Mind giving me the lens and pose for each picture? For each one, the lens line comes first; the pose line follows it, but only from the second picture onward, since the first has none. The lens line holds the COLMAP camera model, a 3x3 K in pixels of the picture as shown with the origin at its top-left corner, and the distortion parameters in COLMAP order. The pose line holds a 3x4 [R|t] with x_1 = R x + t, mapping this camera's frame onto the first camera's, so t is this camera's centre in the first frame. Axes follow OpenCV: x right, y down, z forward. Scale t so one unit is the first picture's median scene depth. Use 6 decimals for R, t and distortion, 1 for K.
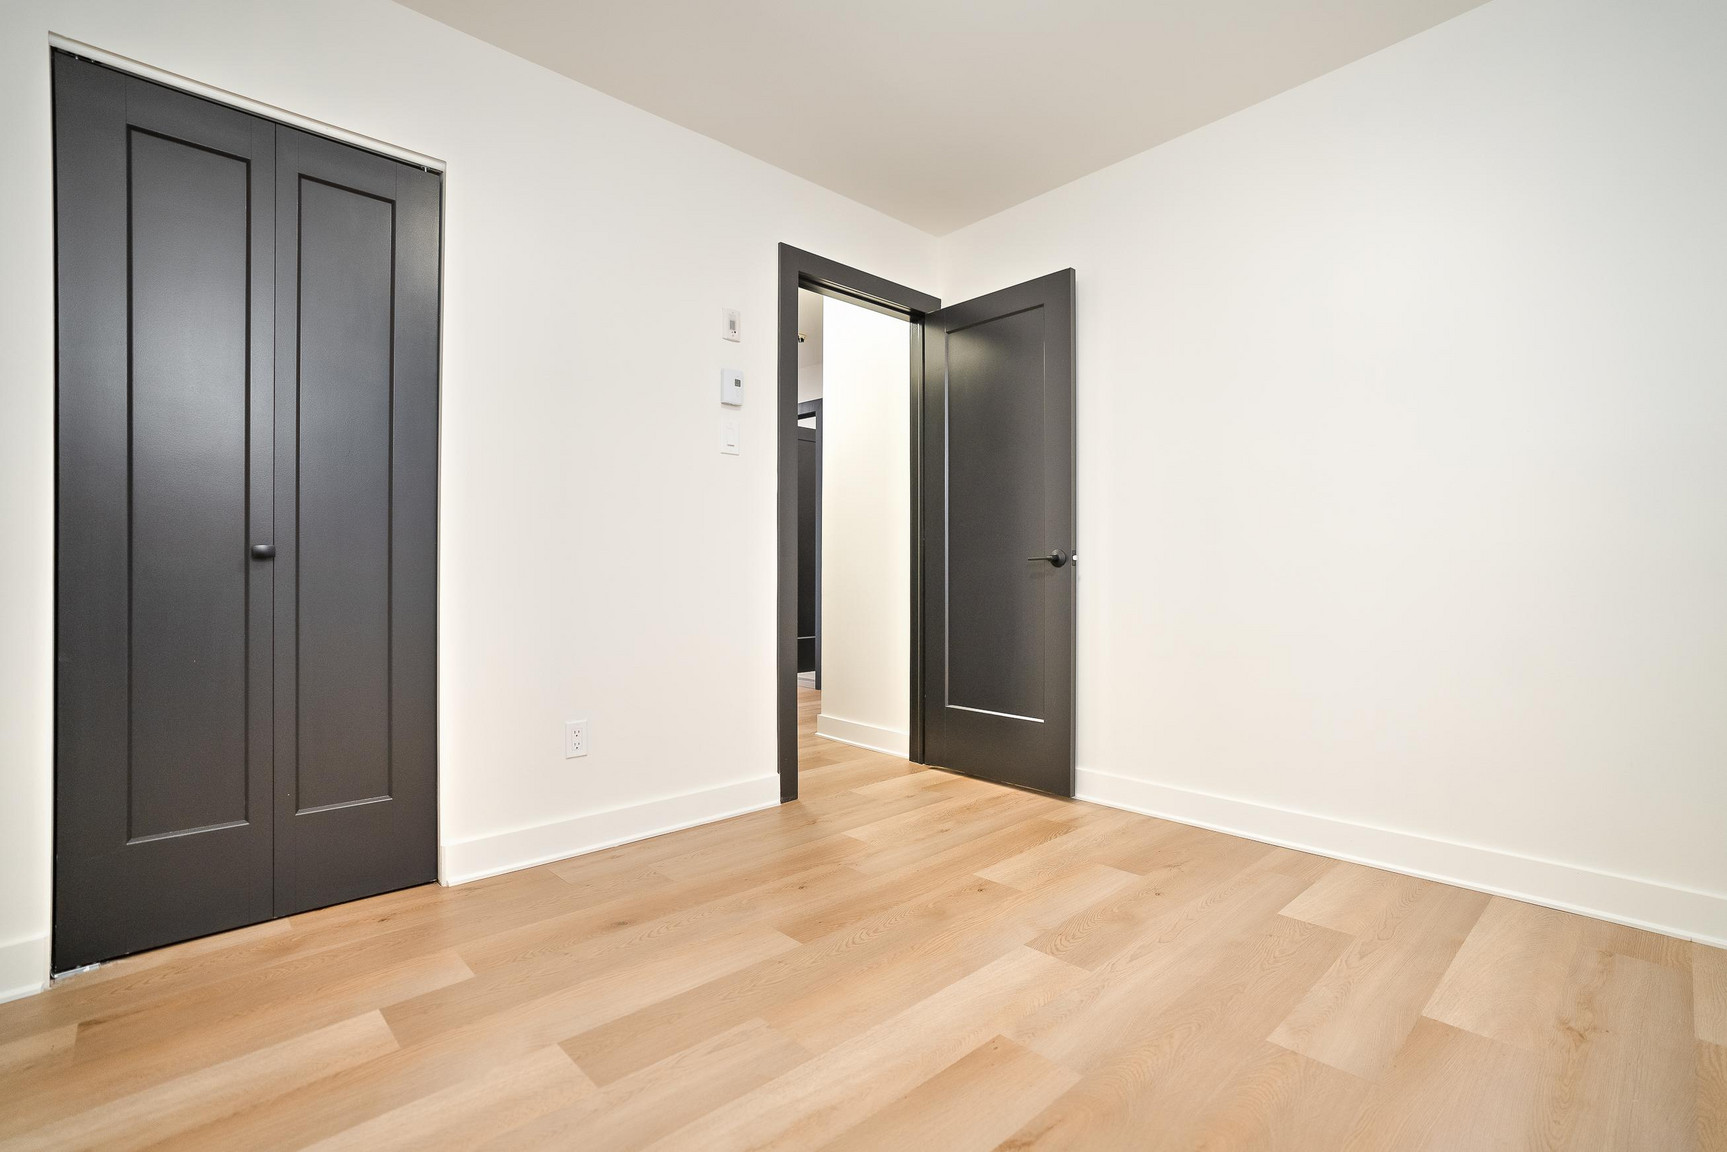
lens RADIAL K [[800.7, 0, 869.7], [0, 800.7, 576.0], [0, 0, 1]] dist [-0.041158, 0.025350]
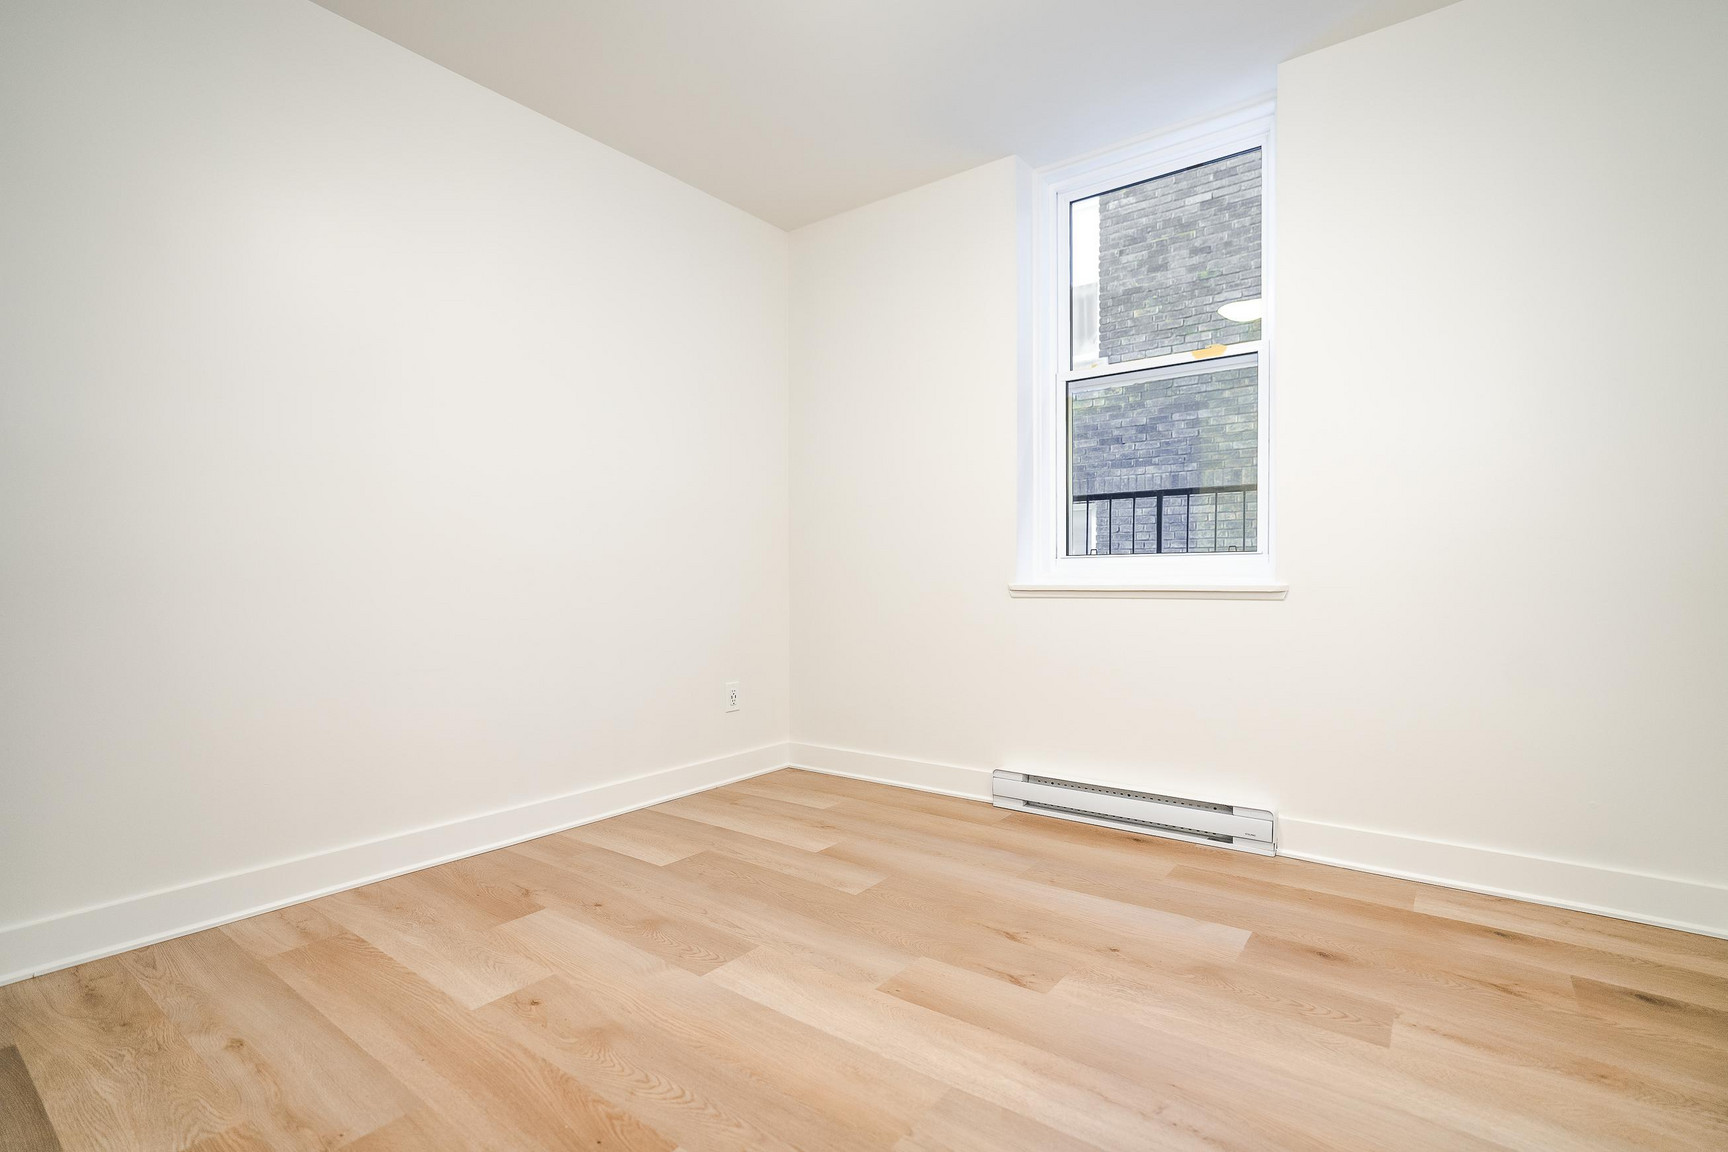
lens RADIAL K [[801.2, 0, 870.2], [0, 801.2, 576.0], [0, 0, 1]] dist [-0.041158, 0.025350]
pose [[-0.173786, 0.004564, 0.984773, -0.708493], [0.004325, 0.999983, -0.003871, 0.003275], [-0.984774, 0.003586, -0.173803, 0.910460]]
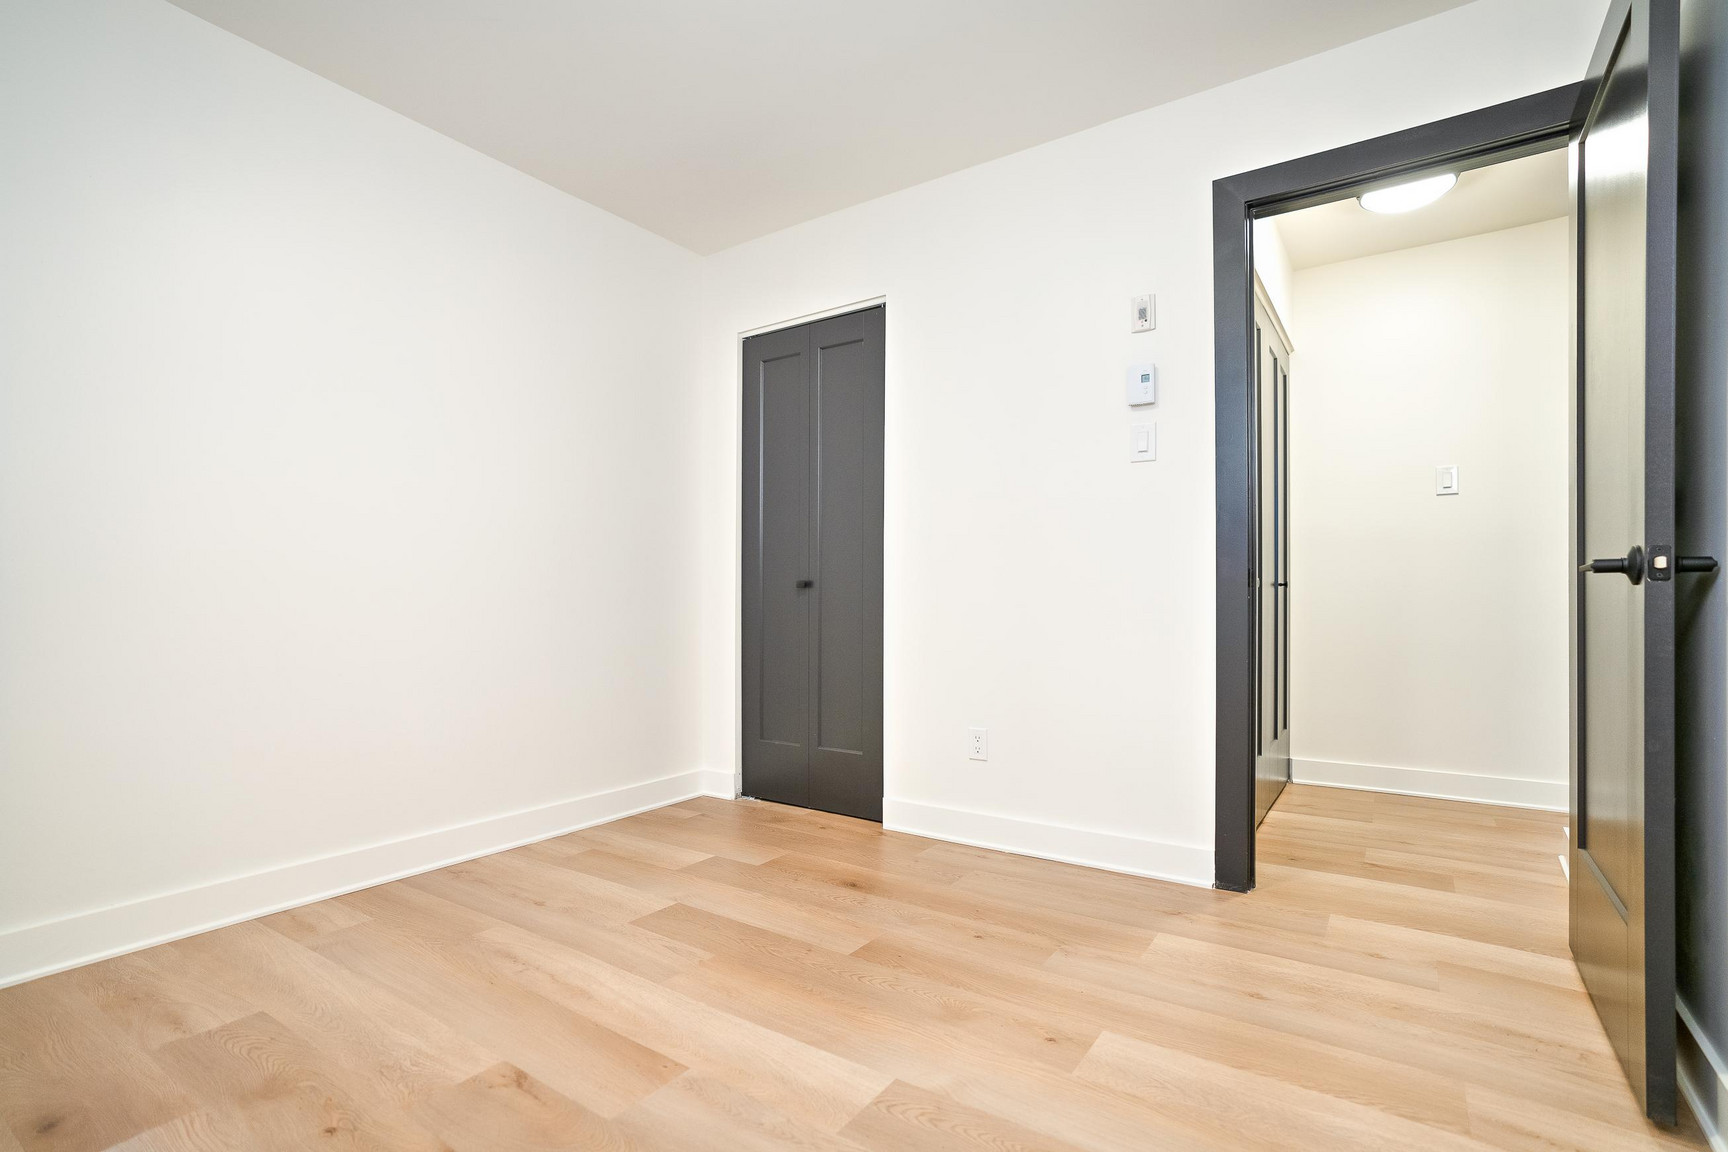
lens RADIAL K [[794.2, 0, 866.9], [0, 794.2, 578.3], [0, 0, 1]] dist [-0.042966, 0.025331]
pose [[0.215965, -0.023464, -0.976119, 0.888526], [-0.001306, 0.999703, -0.024320, -0.002006], [0.976400, 0.006527, 0.215870, 0.760140]]
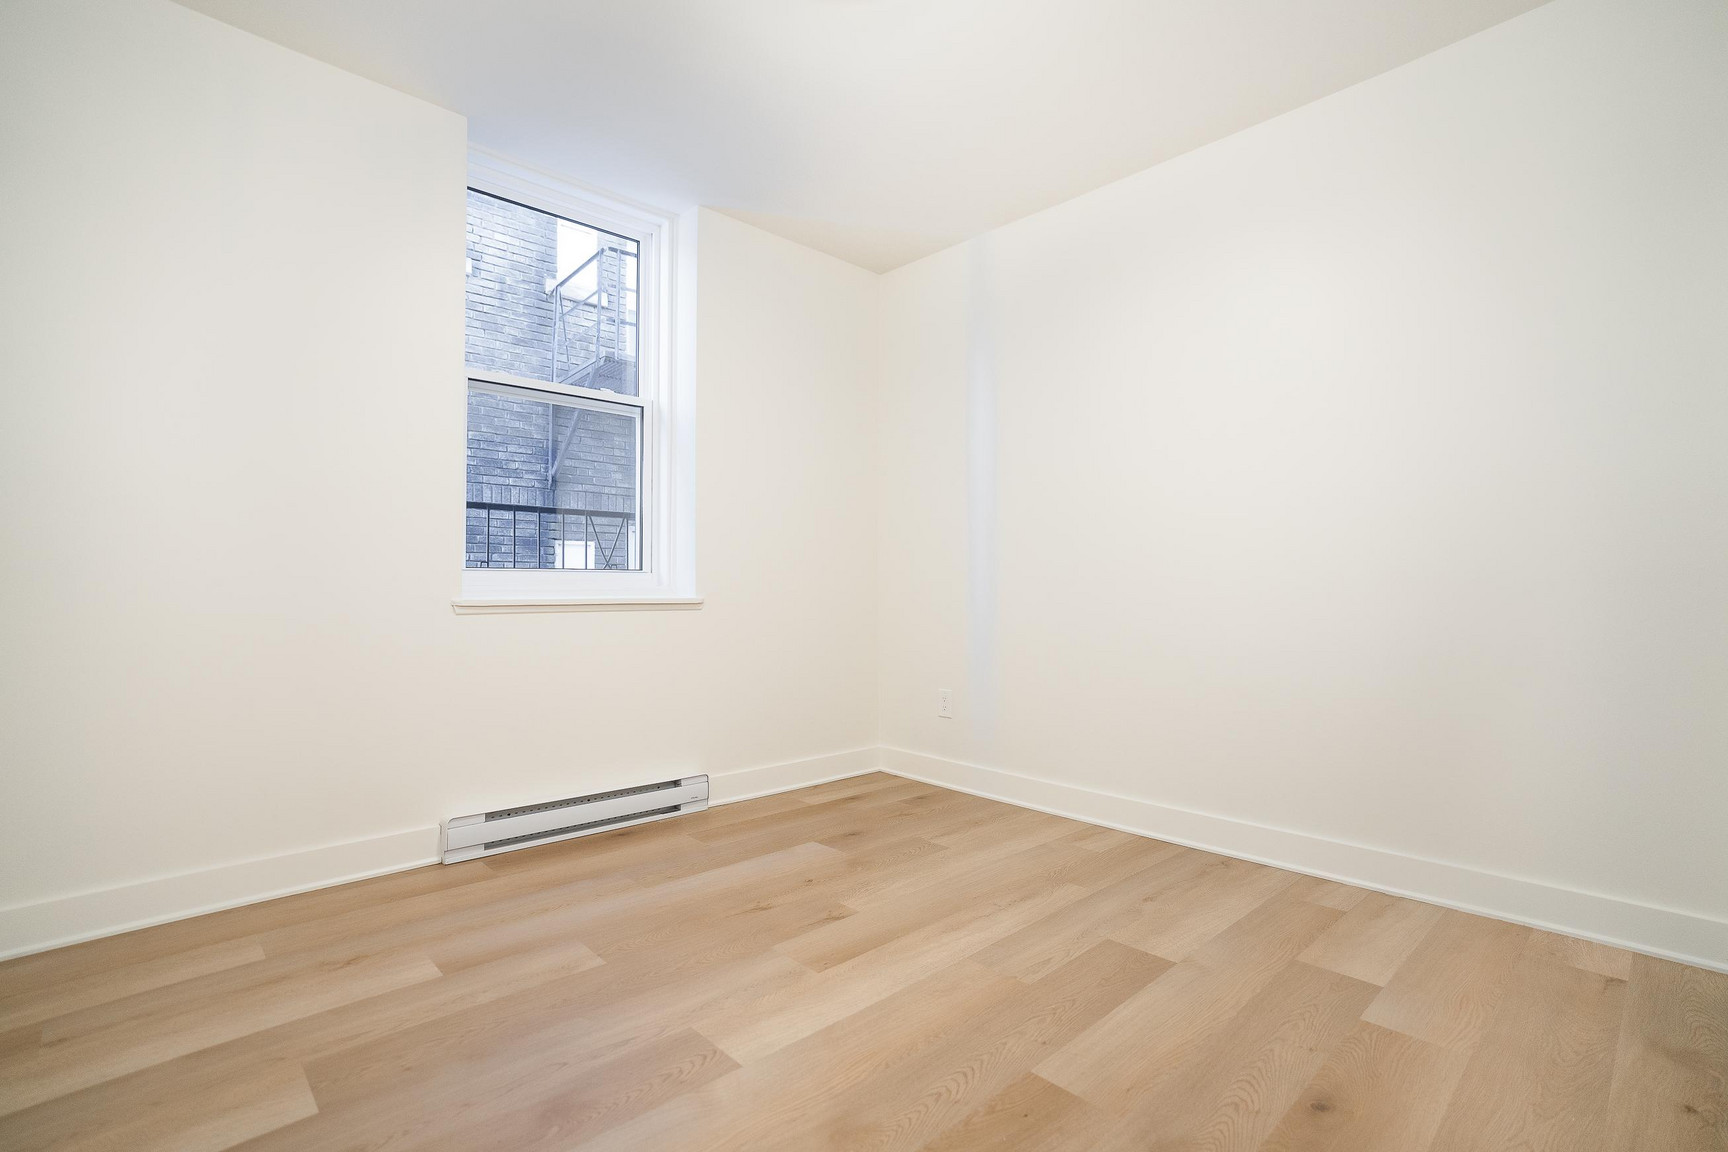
lens RADIAL K [[801.2, 0, 870.2], [0, 801.2, 576.0], [0, 0, 1]] dist [-0.041158, 0.025350]
pose [[-0.999988, 0.002405, -0.004188, 0.068470], [0.002485, 0.999813, -0.019161, 0.002671], [0.004141, -0.019171, -0.999808, 1.678219]]
